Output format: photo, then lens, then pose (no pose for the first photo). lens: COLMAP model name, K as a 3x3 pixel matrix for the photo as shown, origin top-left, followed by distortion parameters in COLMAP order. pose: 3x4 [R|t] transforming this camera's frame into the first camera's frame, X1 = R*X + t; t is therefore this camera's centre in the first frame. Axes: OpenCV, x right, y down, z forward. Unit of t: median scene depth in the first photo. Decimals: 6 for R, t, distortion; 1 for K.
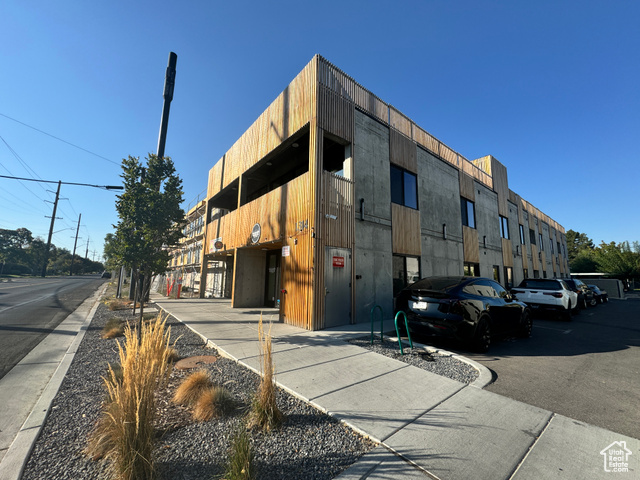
lens RADIAL K [[255.0, 0, 319.6], [0, 255.0, 241.0], [0, 0, 1]] dist [-0.001440, 0.000504]
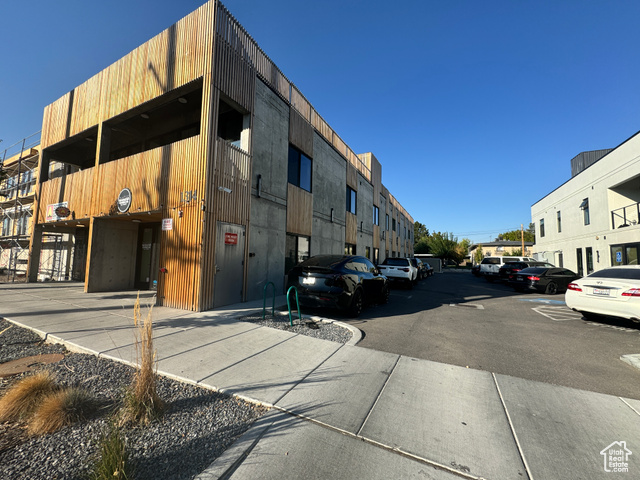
lens RADIAL K [[255.0, 0, 318.5], [0, 255.0, 241.3], [0, 0, 1]] dist [-0.001440, 0.000504]
pose [[0.912548, 0.030746, 0.407812, -0.016990], [-0.062902, 0.995857, 0.065672, 0.009179], [-0.404103, -0.085581, 0.910701, 0.003877]]
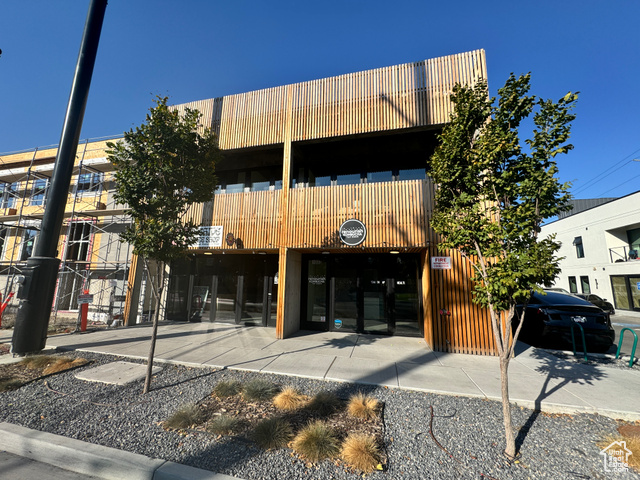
lens RADIAL K [[255.0, 0, 320.8], [0, 255.0, 239.6], [0, 0, 1]] dist [-0.001440, 0.000504]
pose [[0.797829, 0.096379, 0.595130, -1.021225], [-0.092012, 0.995040, -0.037793, 0.034362], [-0.595821, -0.024607, 0.802740, 0.643249]]
